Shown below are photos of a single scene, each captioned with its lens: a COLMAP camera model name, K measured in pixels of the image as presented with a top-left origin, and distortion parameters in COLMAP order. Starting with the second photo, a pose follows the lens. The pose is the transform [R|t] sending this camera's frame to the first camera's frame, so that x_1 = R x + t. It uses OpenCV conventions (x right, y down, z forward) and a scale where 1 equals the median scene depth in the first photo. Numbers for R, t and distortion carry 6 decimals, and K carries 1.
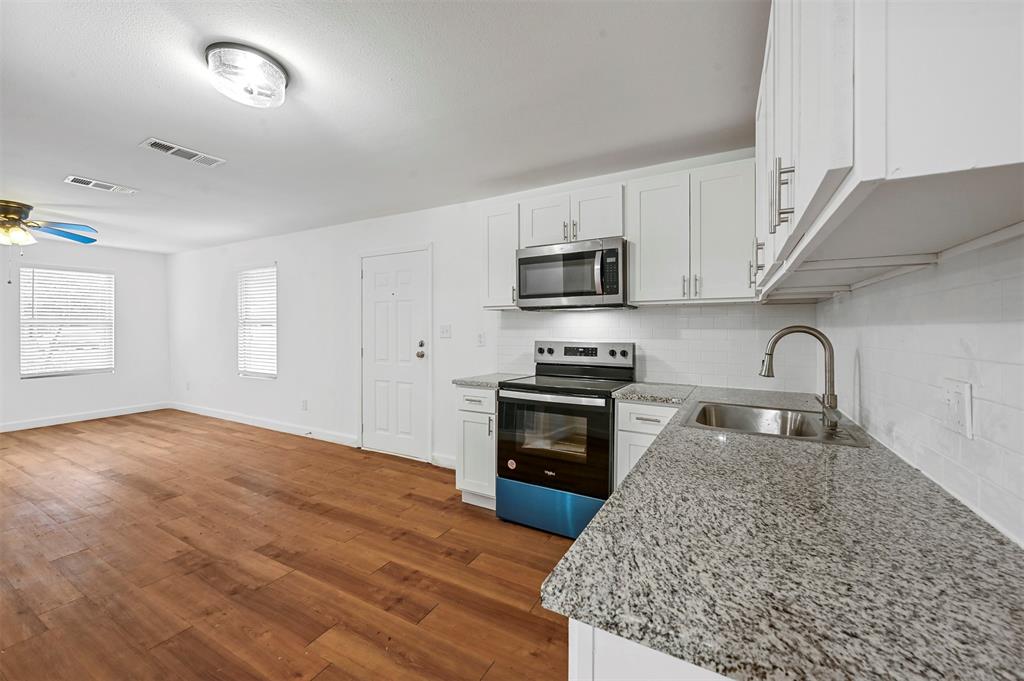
lens RADIAL K [[405.9, 0, 509.6], [0, 405.9, 329.5], [0, 0, 1]] dist [0.001078, -0.000007]
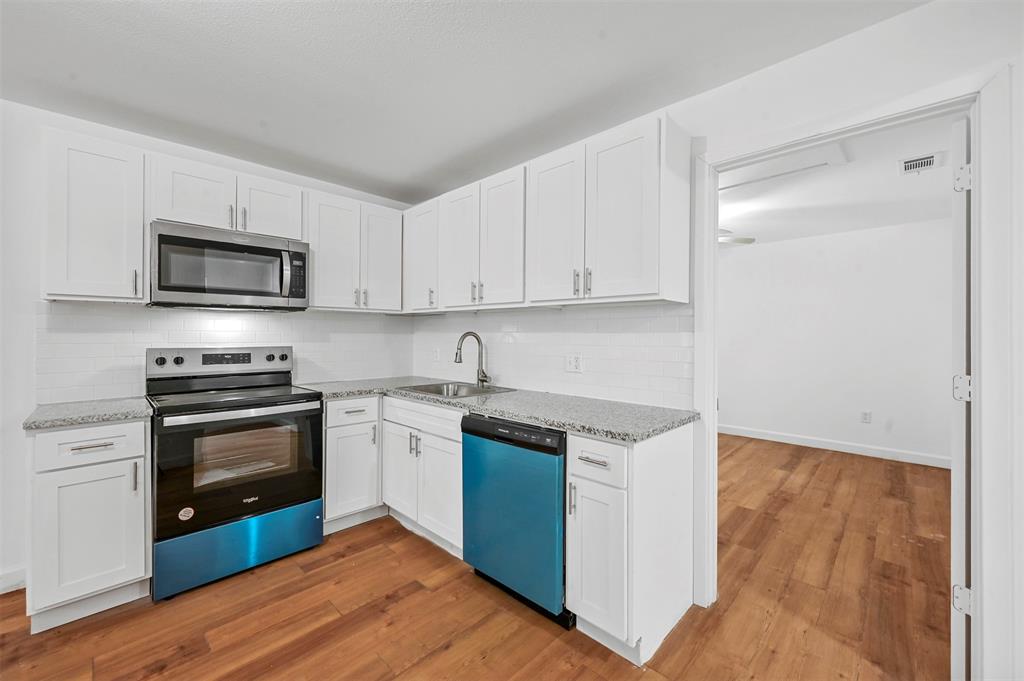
lens RADIAL K [[405.9, 0, 507.2], [0, 405.9, 332.6], [0, 0, 1]] dist [0.001078, -0.000007]
pose [[0.260774, 0.003413, 0.965394, -0.548450], [-0.005488, 0.999983, -0.002053, -0.001776], [-0.965384, -0.004762, 0.260788, 0.233717]]
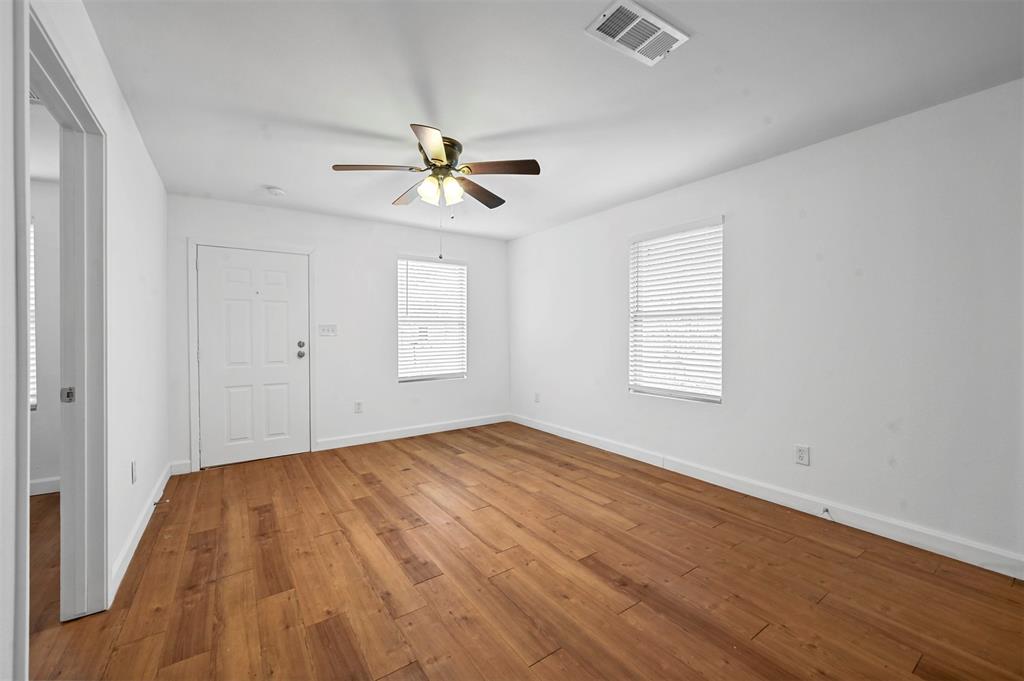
lens RADIAL K [[405.9, 0, 511.8], [0, 405.9, 337.5], [0, 0, 1]] dist [0.001078, -0.000007]
pose [[0.900150, 0.001935, -0.435575, -1.117885], [0.000643, 0.999983, 0.005771, 0.030420], [0.435579, -0.005475, 0.900134, 0.564312]]
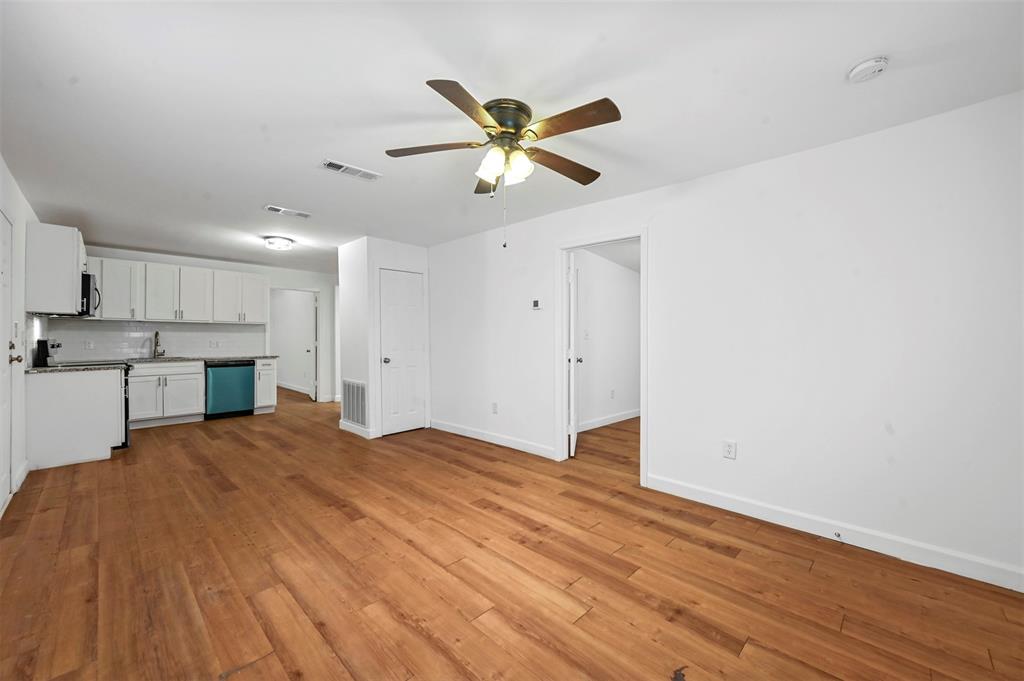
lens RADIAL K [[405.9, 0, 513.7], [0, 405.9, 337.9], [0, 0, 1]] dist [0.001078, -0.000007]
pose [[-0.967423, -0.002639, 0.253150, -1.938784], [-0.003673, 0.999987, -0.003615, 0.029711], [-0.253138, -0.004428, -0.967420, 2.187908]]
